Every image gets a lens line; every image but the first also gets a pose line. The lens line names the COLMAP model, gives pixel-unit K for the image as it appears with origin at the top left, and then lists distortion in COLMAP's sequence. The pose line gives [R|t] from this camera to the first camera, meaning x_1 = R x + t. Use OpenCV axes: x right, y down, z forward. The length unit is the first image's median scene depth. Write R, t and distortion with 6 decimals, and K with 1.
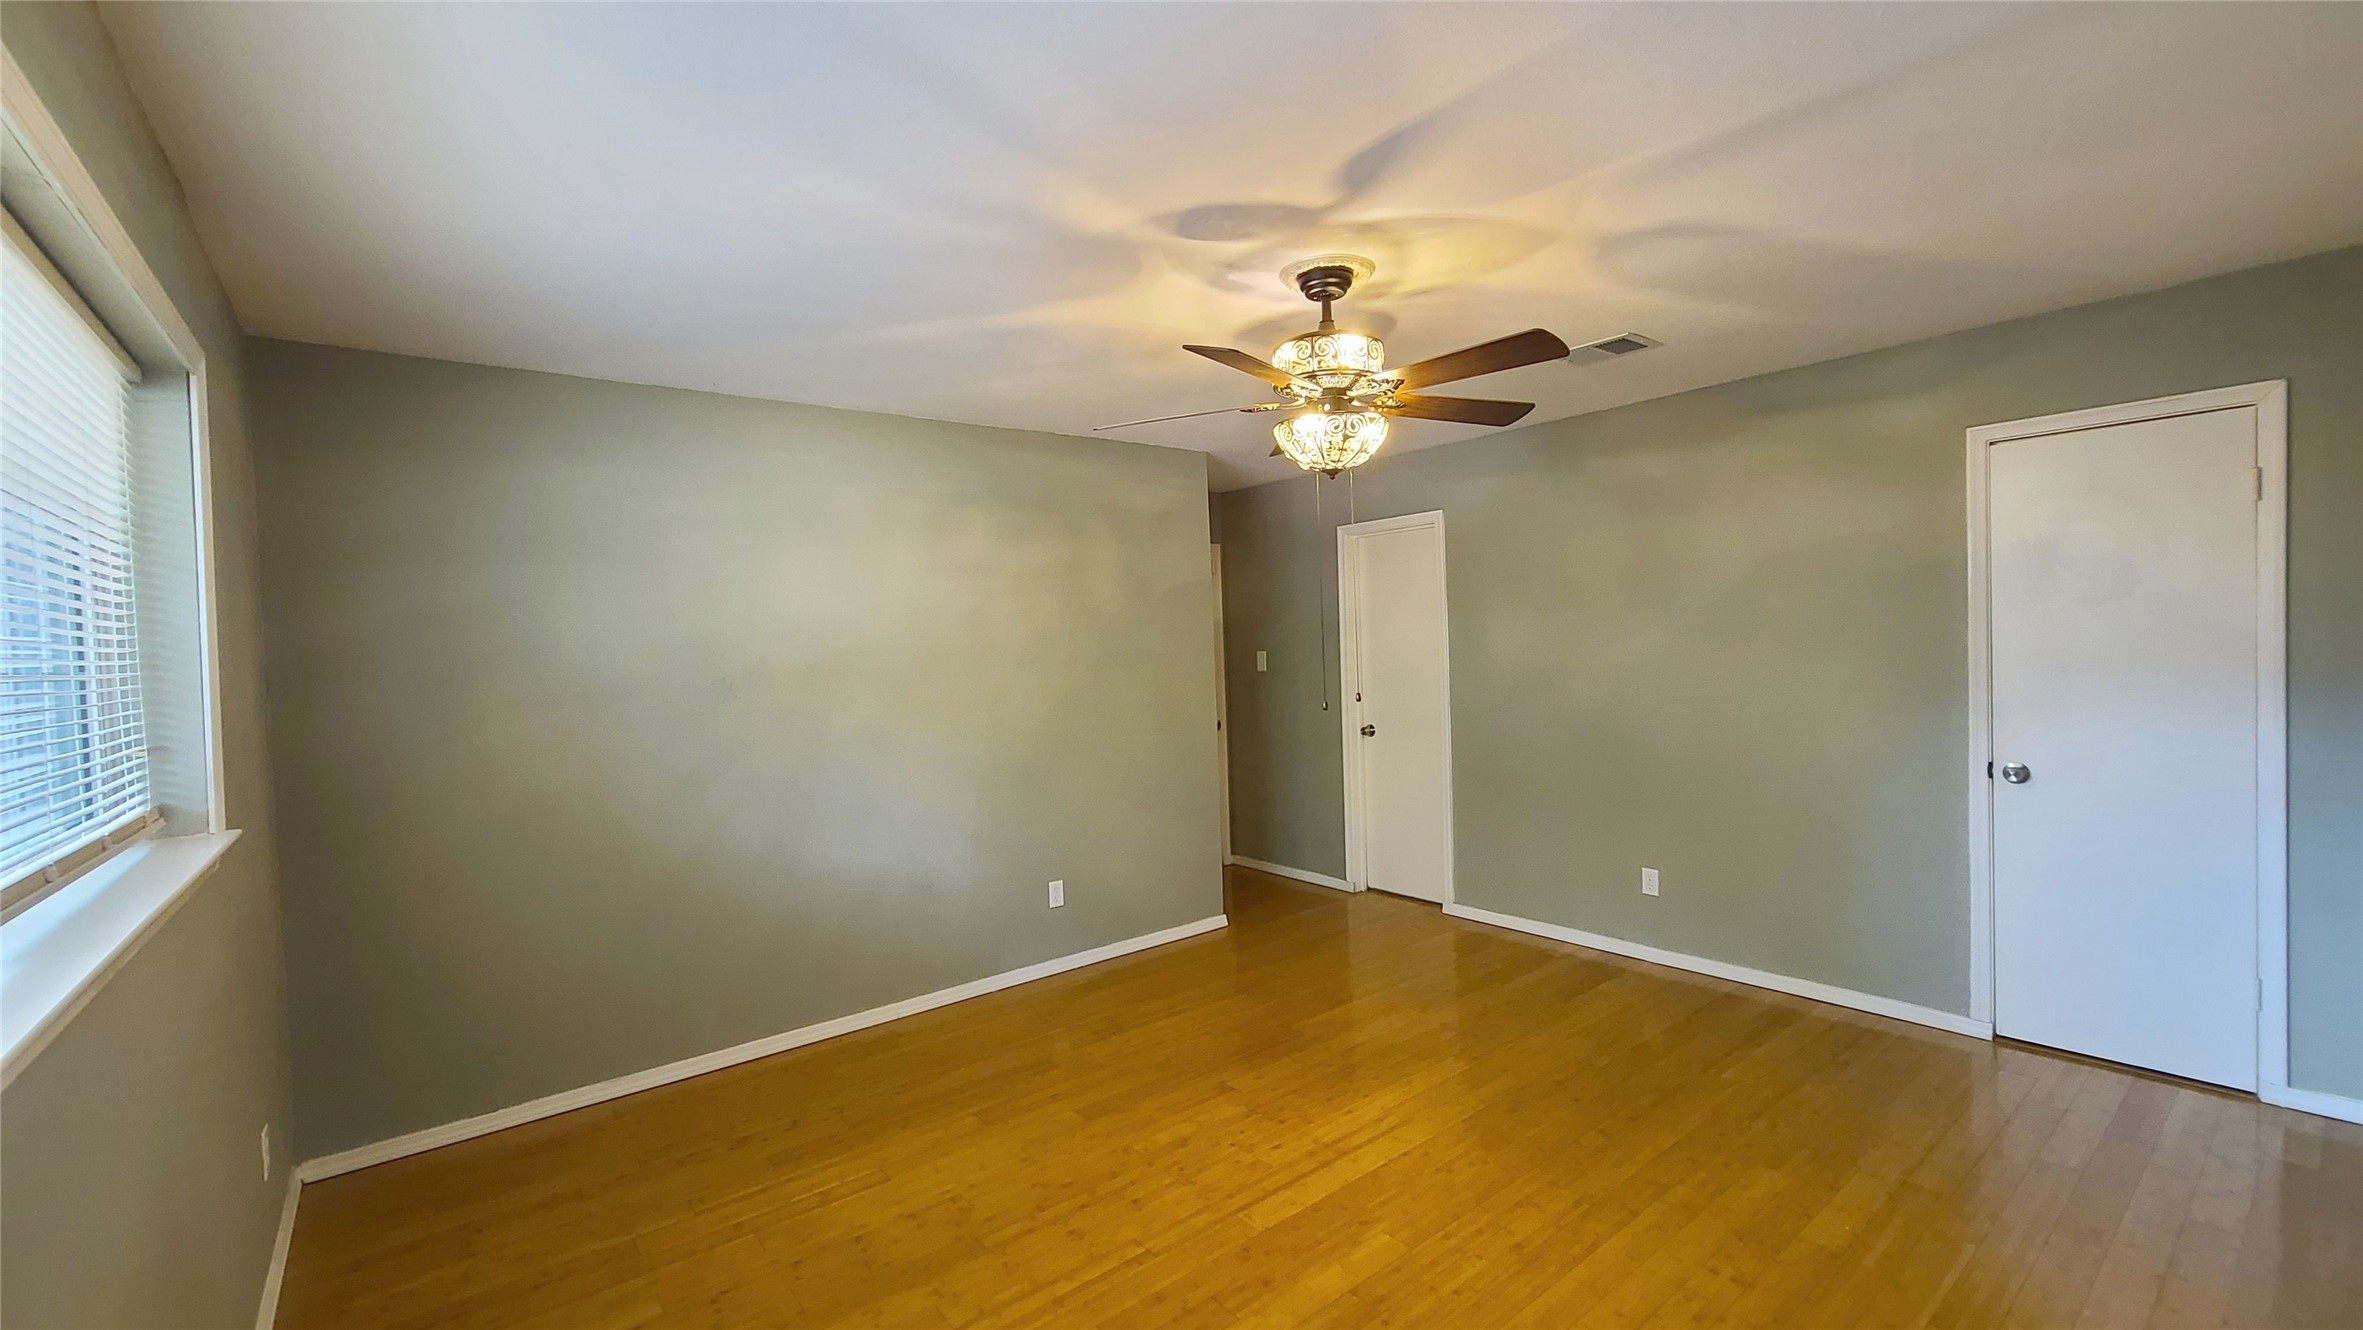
lens RADIAL K [[969.7, 0, 1176.8], [0, 969.7, 670.0], [0, 0, 1]] dist [0.000599, -0.000883]
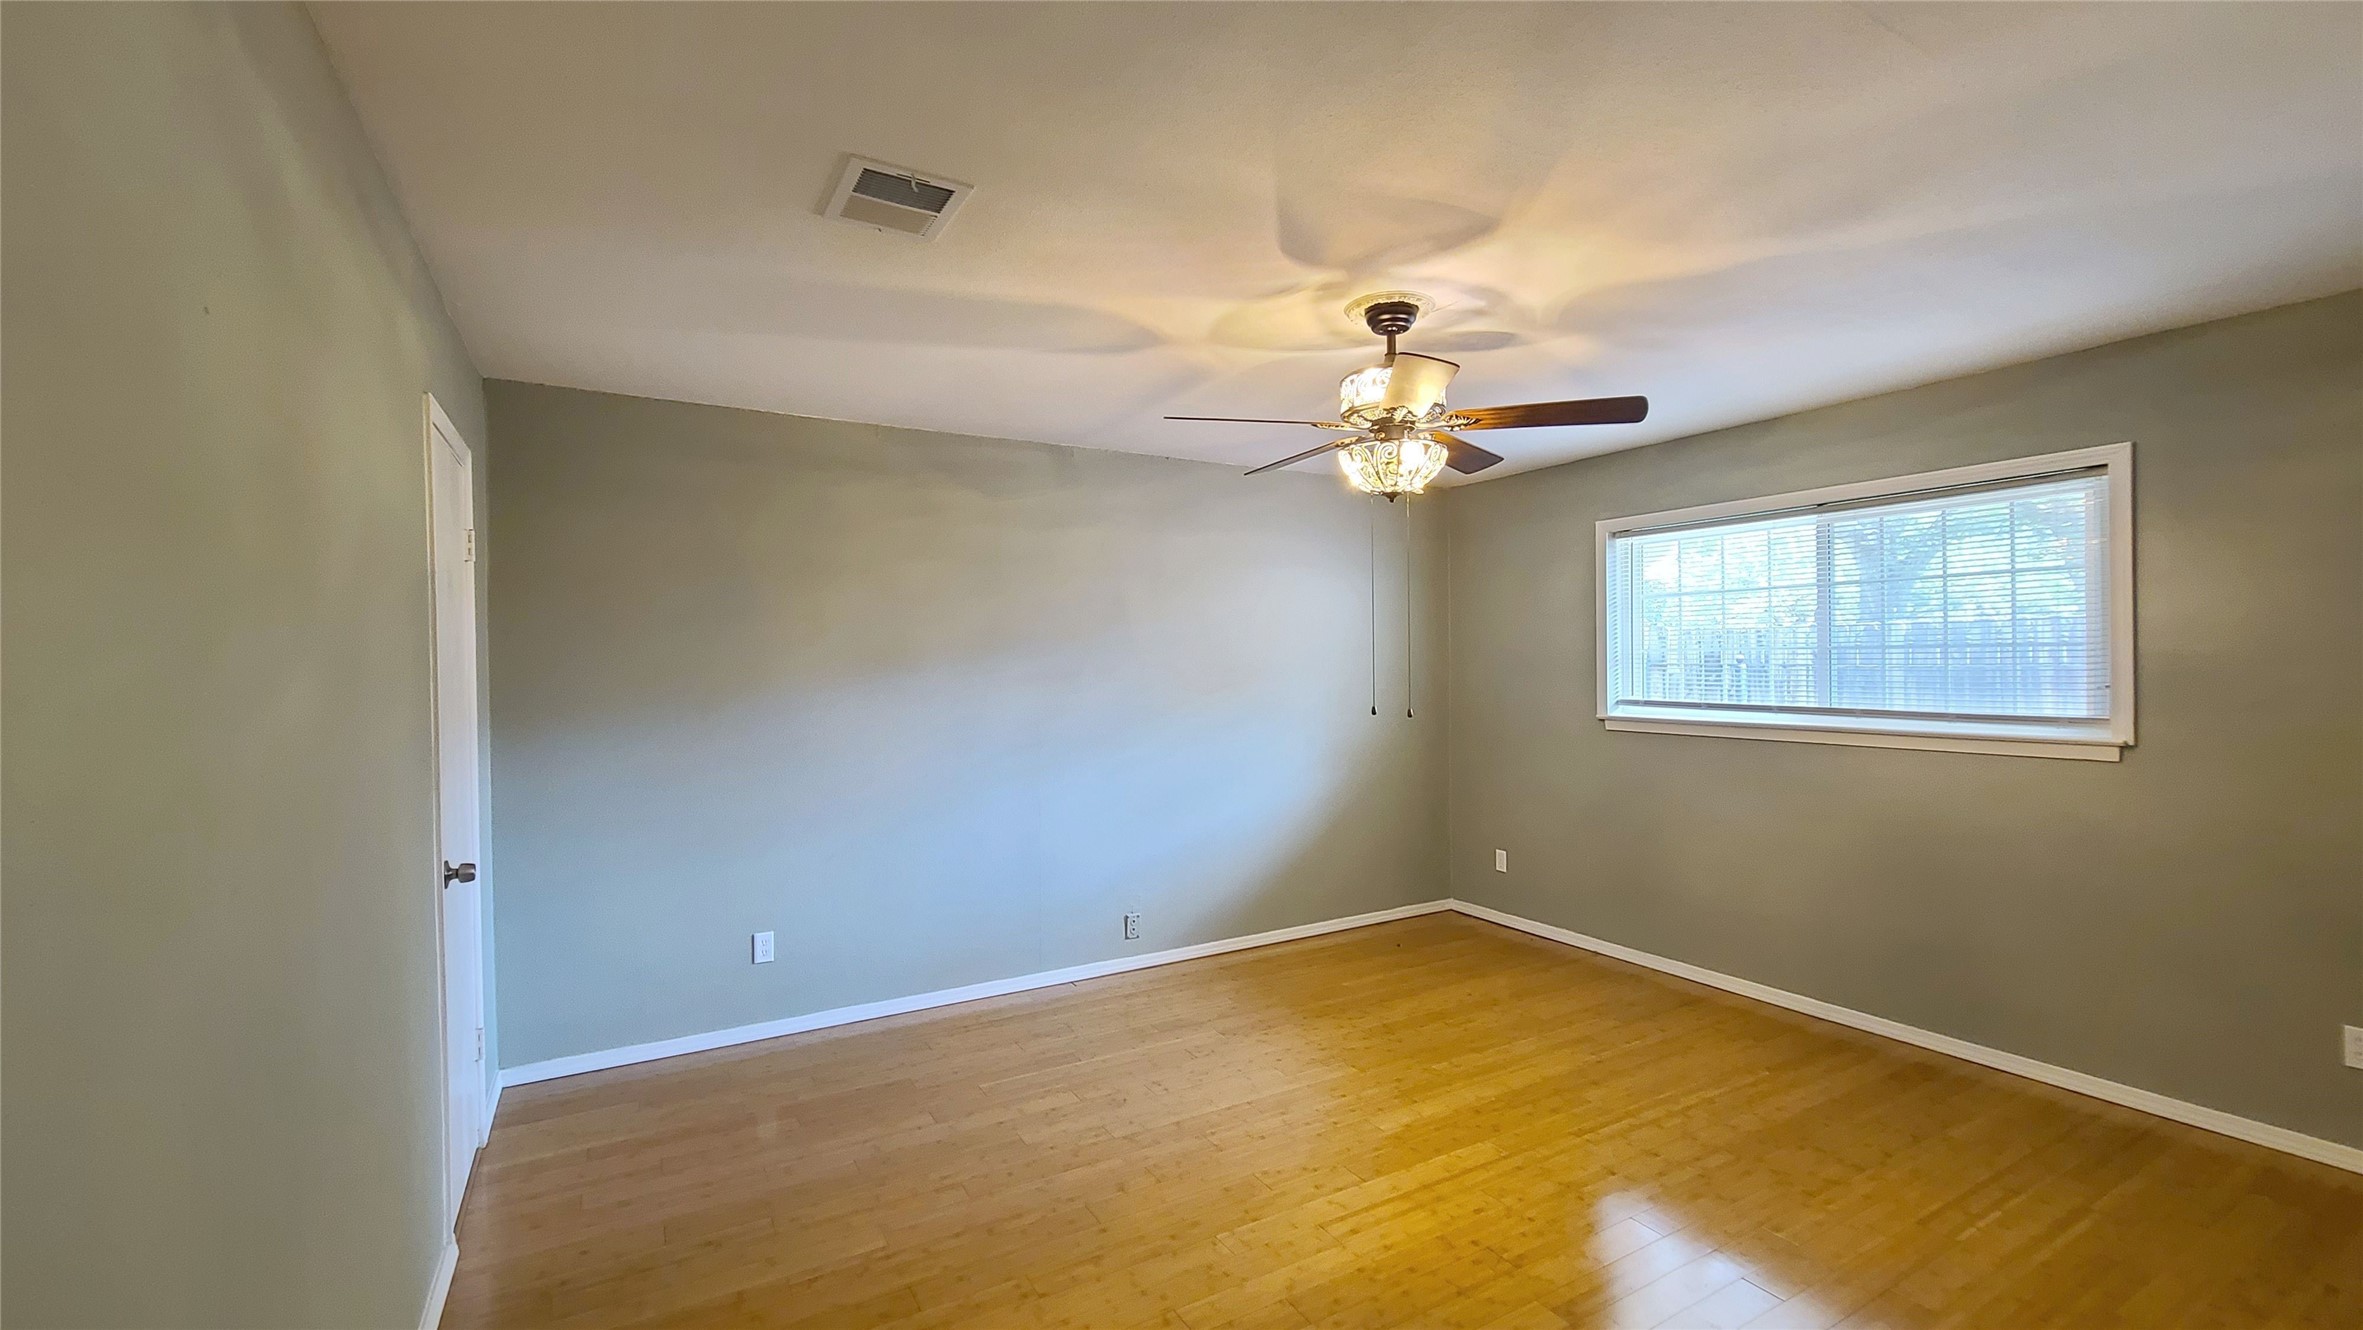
lens RADIAL K [[969.7, 0, 1187.9], [0, 969.7, 674.5], [0, 0, 1]] dist [0.000599, -0.000883]
pose [[-0.988996, 0.046347, 0.140496, 0.232352], [0.052011, 0.997964, 0.036914, -0.055971], [-0.138499, 0.043816, -0.989393, 2.007668]]
